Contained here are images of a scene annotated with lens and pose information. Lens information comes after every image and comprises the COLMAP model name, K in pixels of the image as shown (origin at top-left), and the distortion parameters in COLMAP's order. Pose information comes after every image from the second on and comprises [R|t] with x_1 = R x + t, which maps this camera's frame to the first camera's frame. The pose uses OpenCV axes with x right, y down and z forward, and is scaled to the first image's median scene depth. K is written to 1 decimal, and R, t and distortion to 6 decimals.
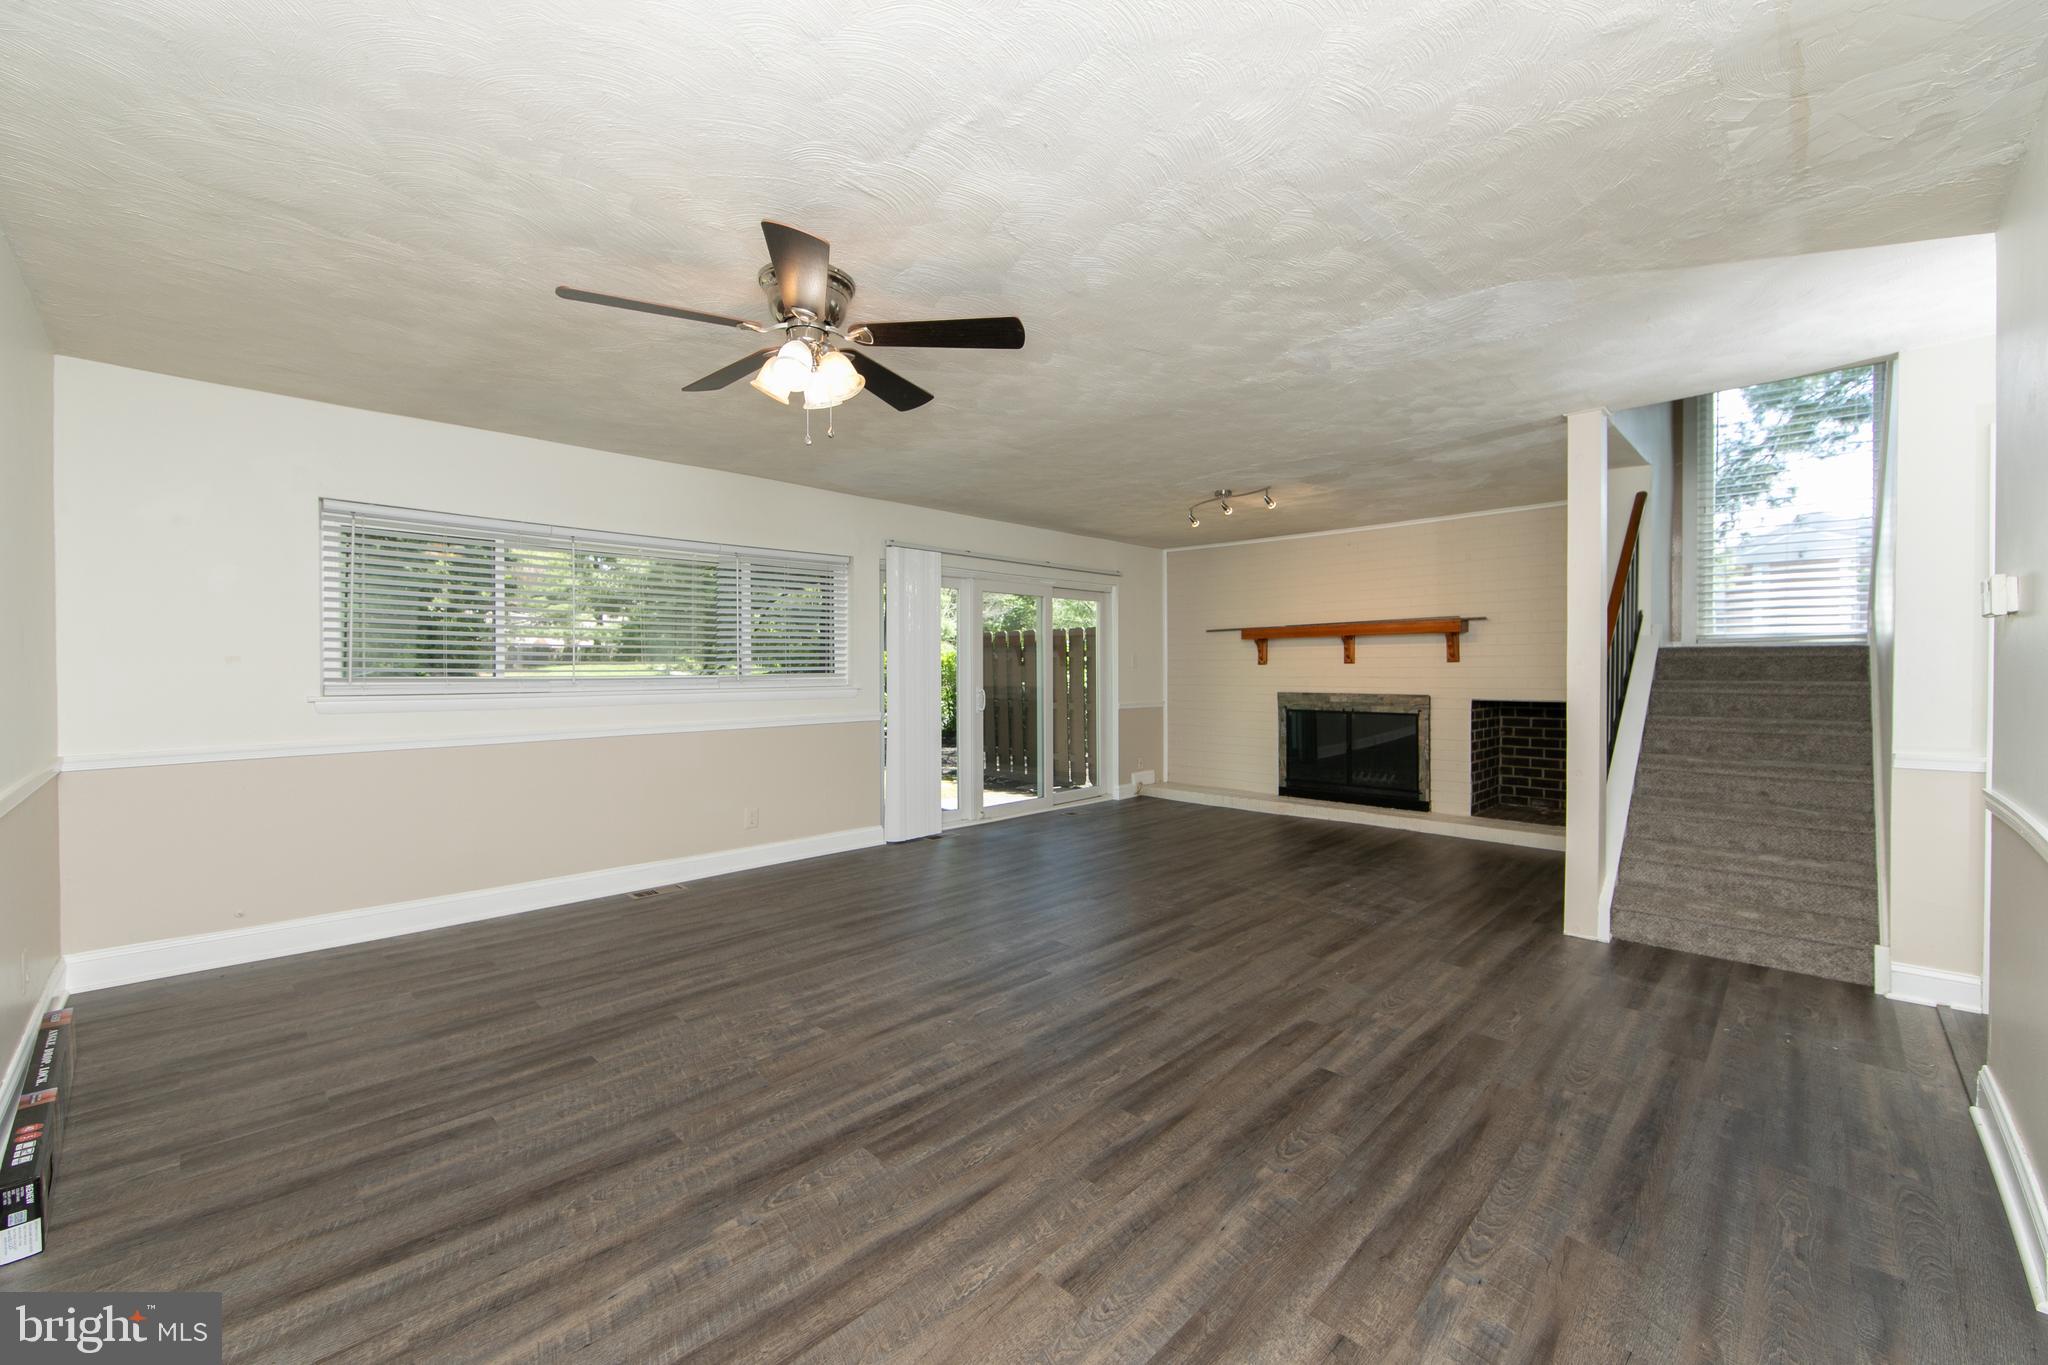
lens RADIAL K [[815.1, 0, 1014.5], [0, 815.1, 673.0], [0, 0, 1]] dist [-0.001243, -0.000381]
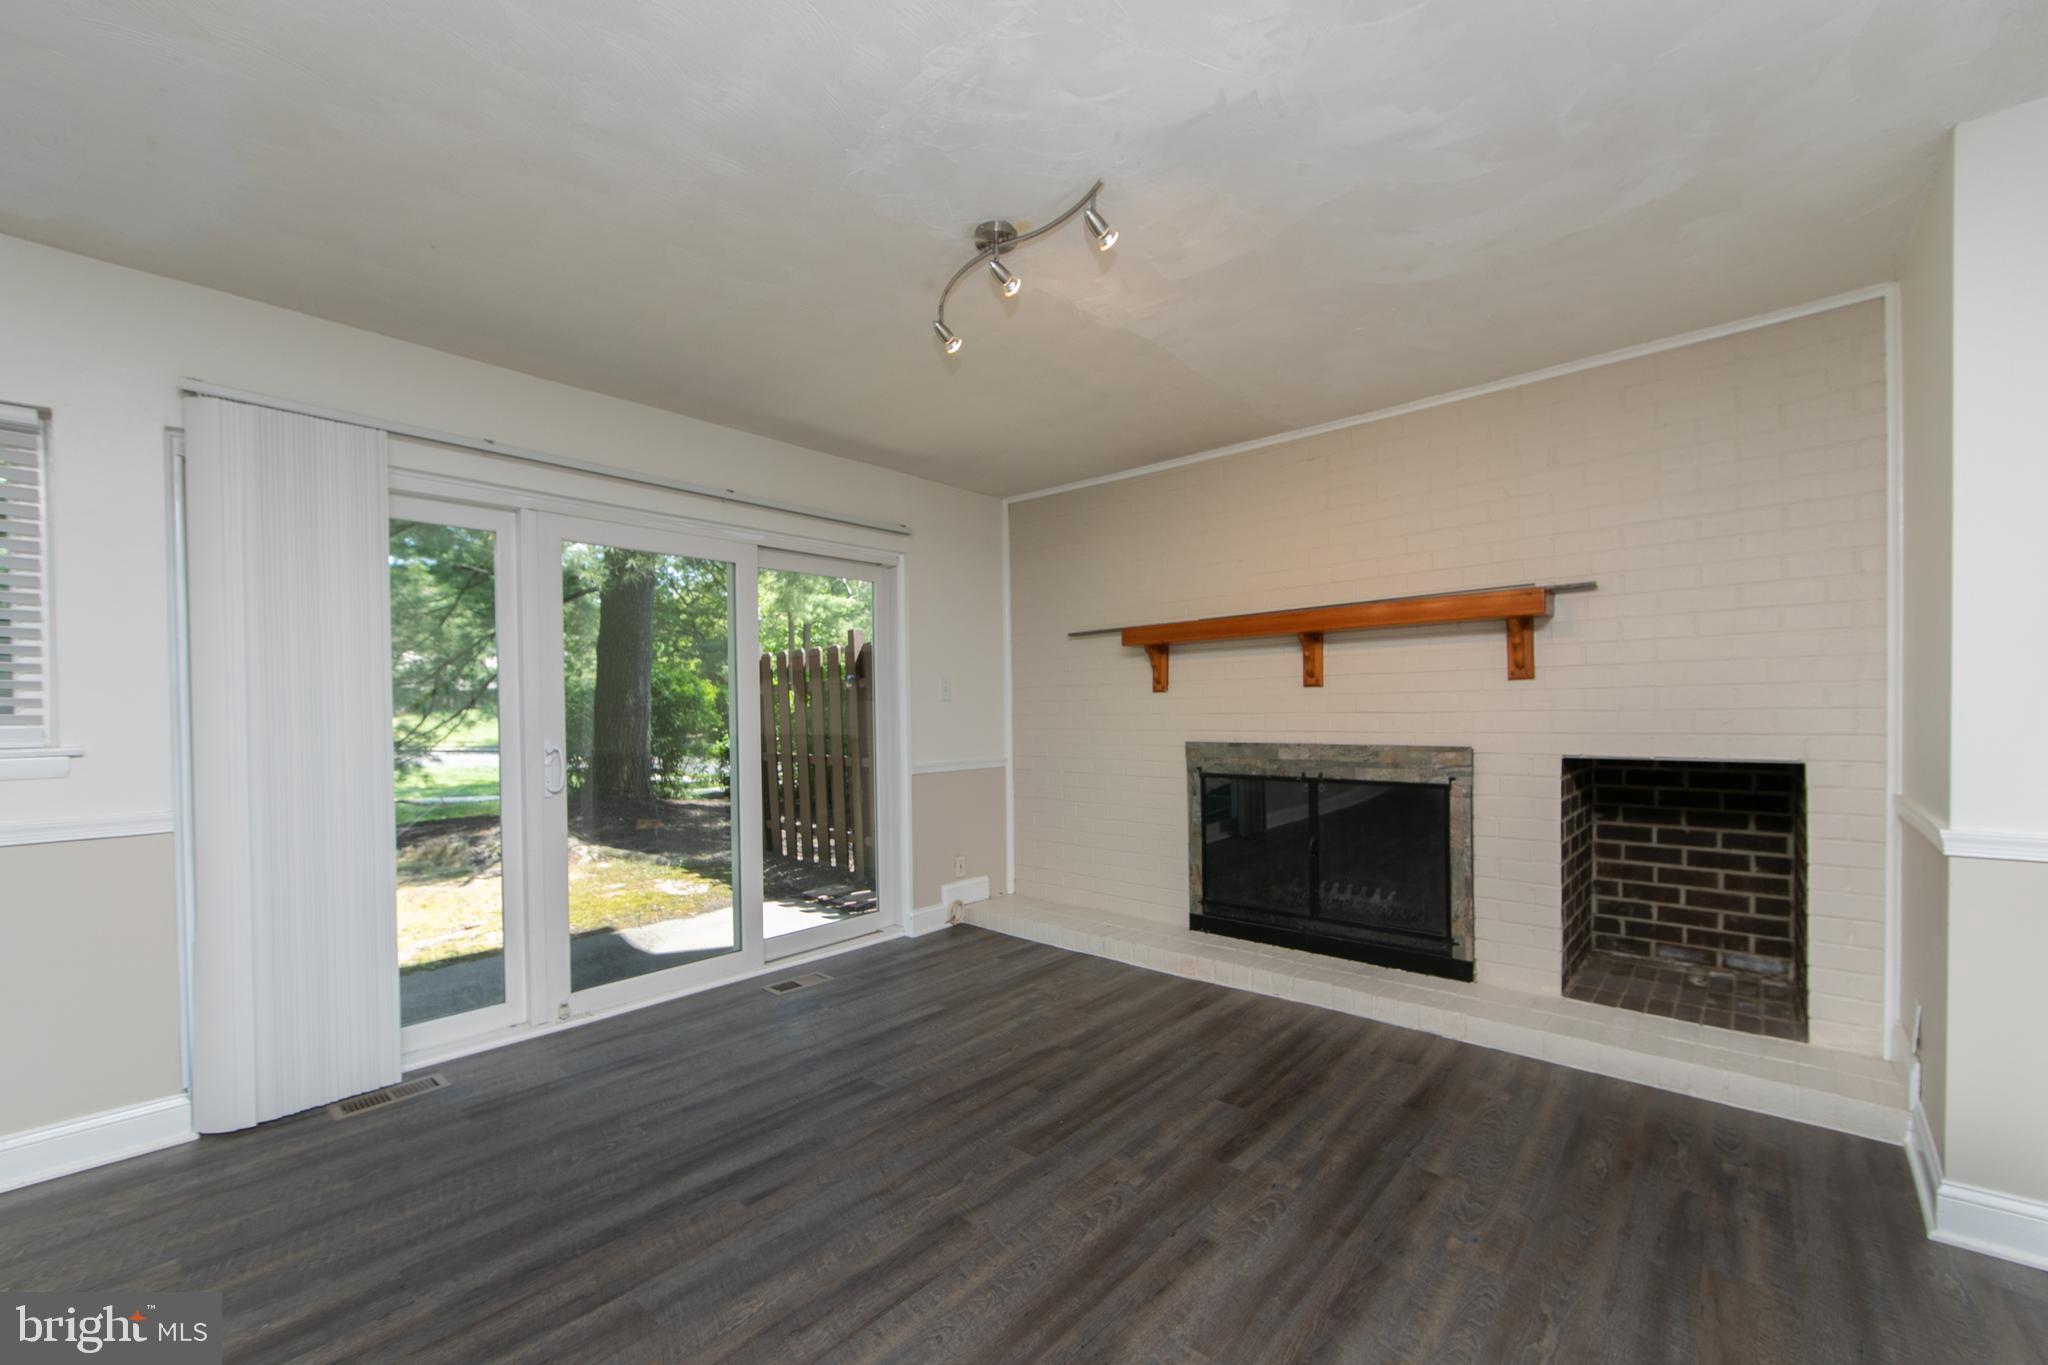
lens RADIAL K [[825.4, 0, 1025.1], [0, 825.4, 716.3], [0, 0, 1]] dist [-0.002646, -0.000170]
pose [[0.998157, -0.010397, 0.059780, 0.443437], [0.010187, 0.999941, 0.003821, 0.006416], [-0.059816, -0.003205, 0.998204, 1.100263]]
